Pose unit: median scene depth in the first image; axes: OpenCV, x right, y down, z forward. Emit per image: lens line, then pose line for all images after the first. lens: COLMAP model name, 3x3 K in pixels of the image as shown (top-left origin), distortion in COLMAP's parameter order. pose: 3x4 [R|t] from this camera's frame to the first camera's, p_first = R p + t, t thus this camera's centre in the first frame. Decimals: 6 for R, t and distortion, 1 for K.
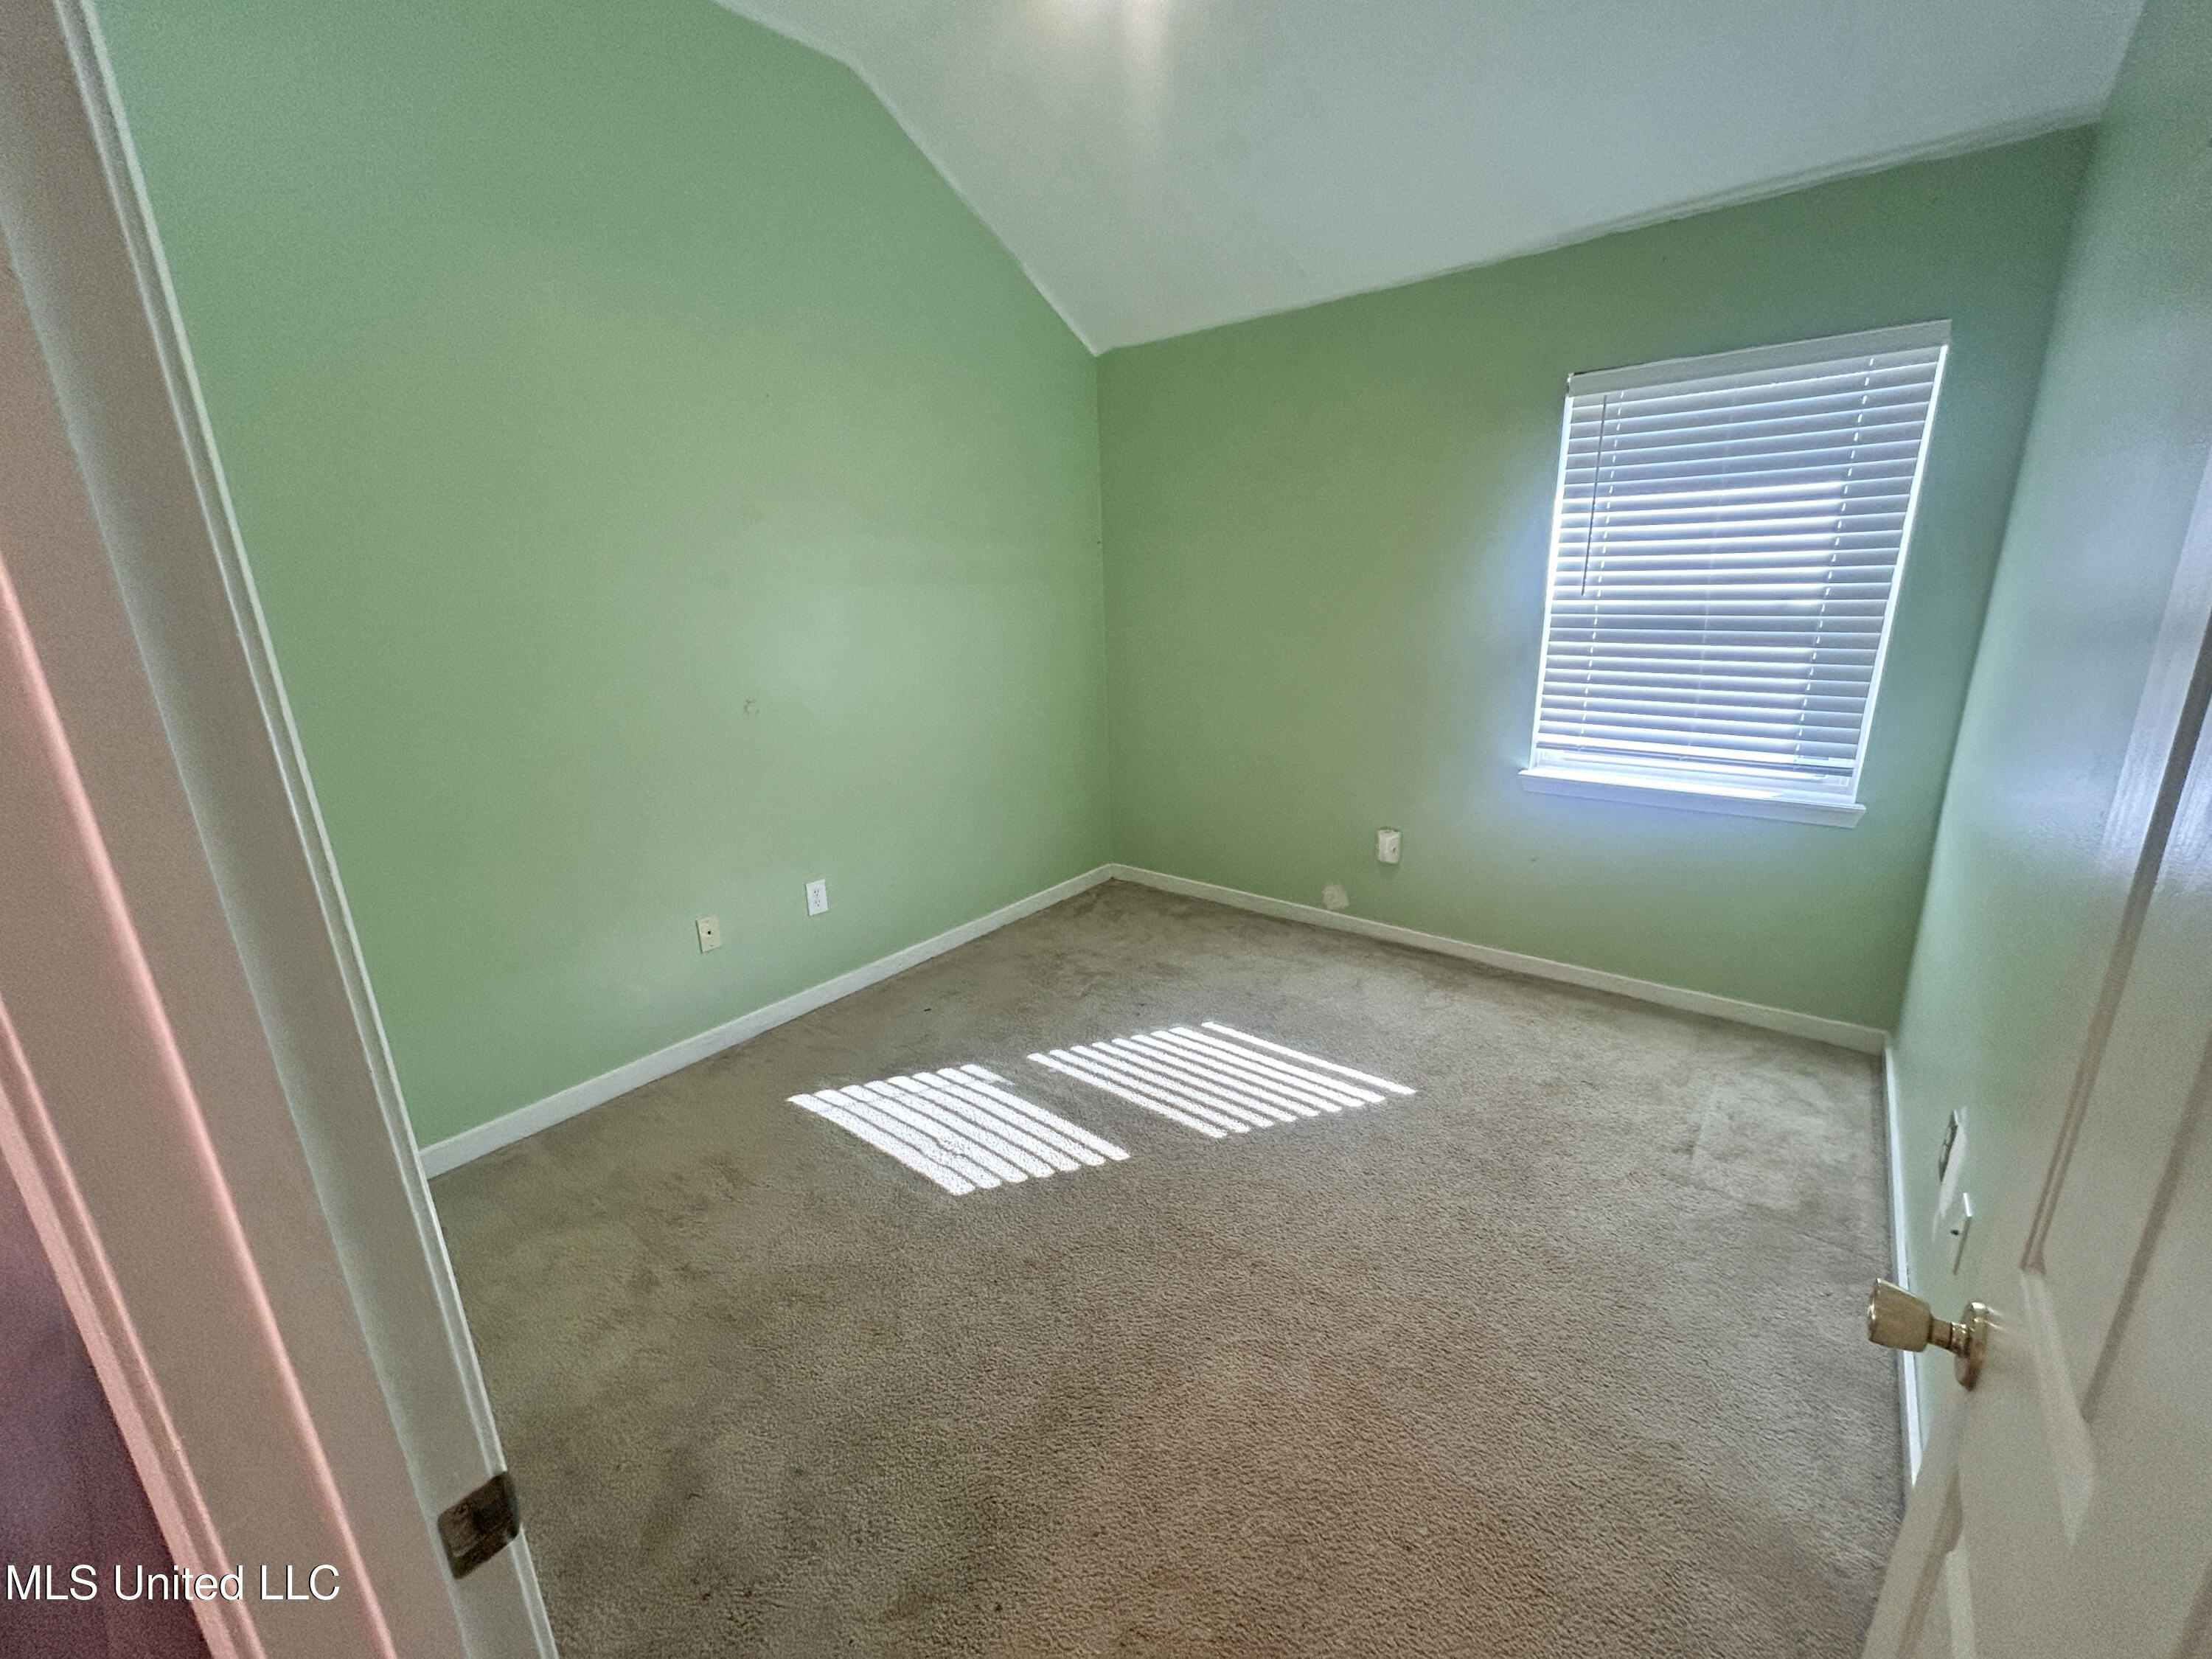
lens RADIAL K [[880.3, 0, 1102.4], [0, 880.3, 830.3], [0, 0, 1]] dist [0.001070, 0.000306]
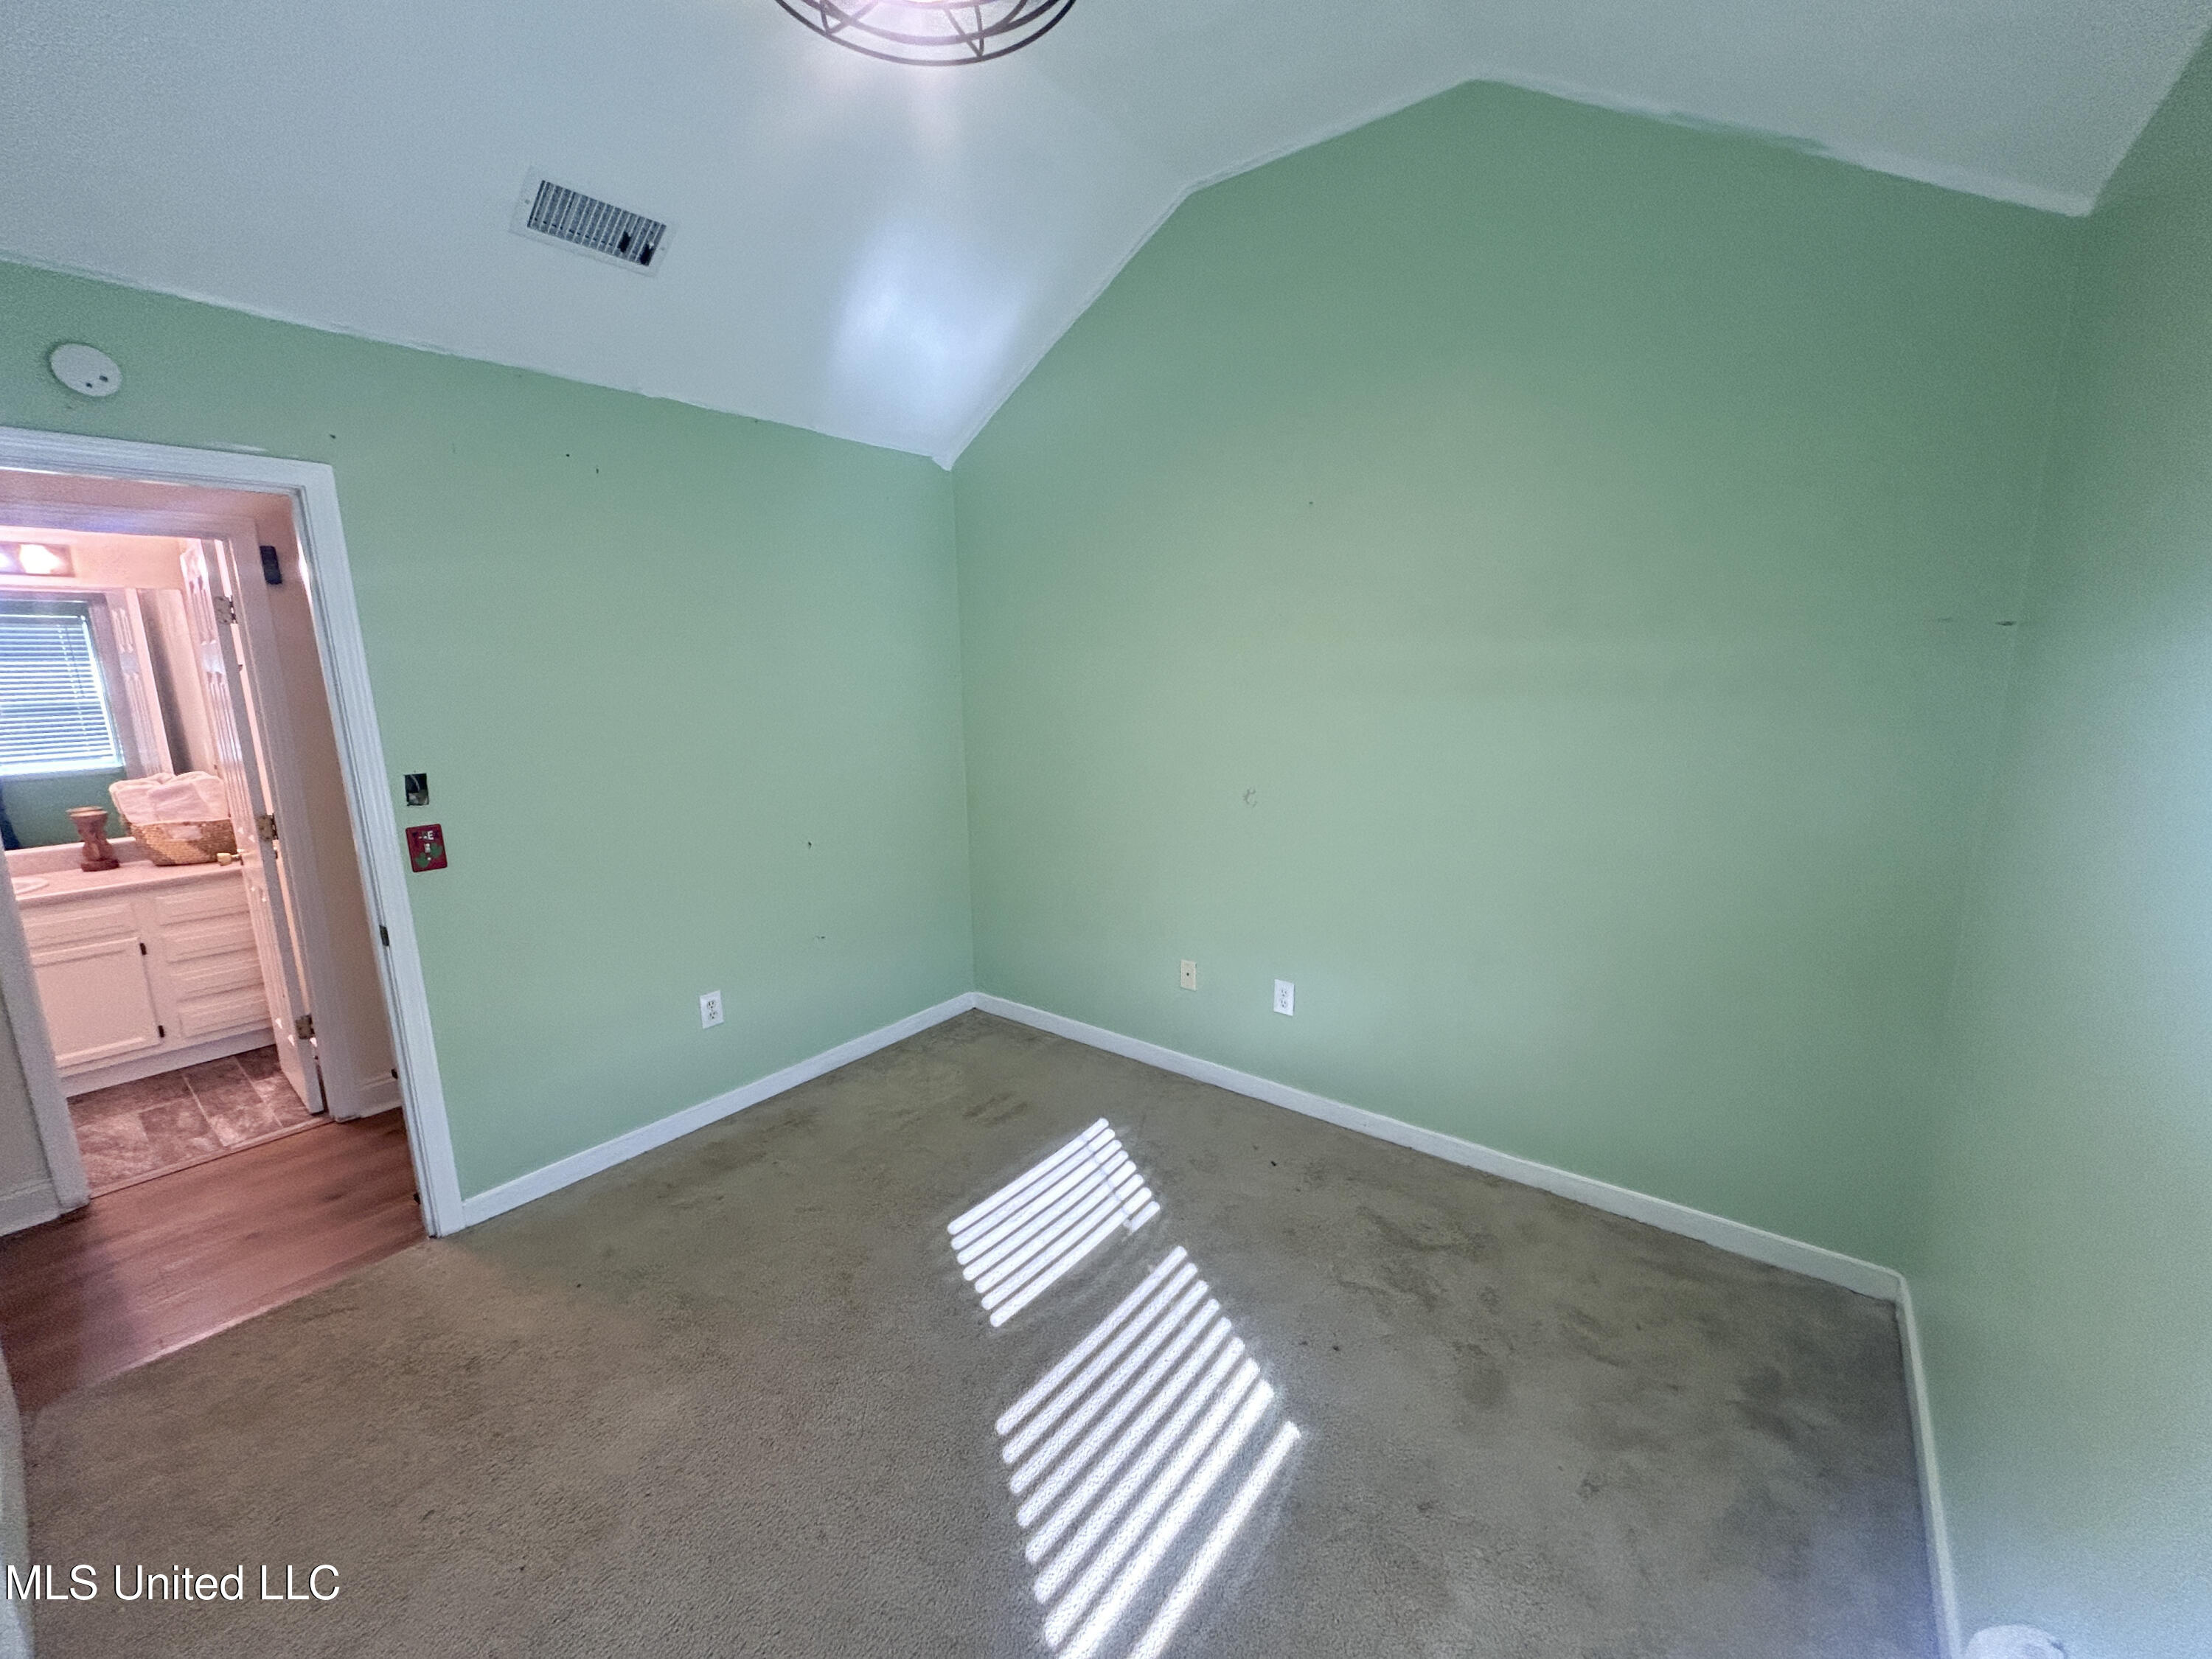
lens RADIAL K [[880.3, 0, 1105.4], [0, 880.3, 828.2], [0, 0, 1]] dist [0.001070, 0.000306]
pose [[0.019710, 0.216475, -0.976089, 0.664175], [-0.259390, 0.943957, 0.204111, -0.282793], [0.965572, 0.249164, 0.074757, 0.774194]]
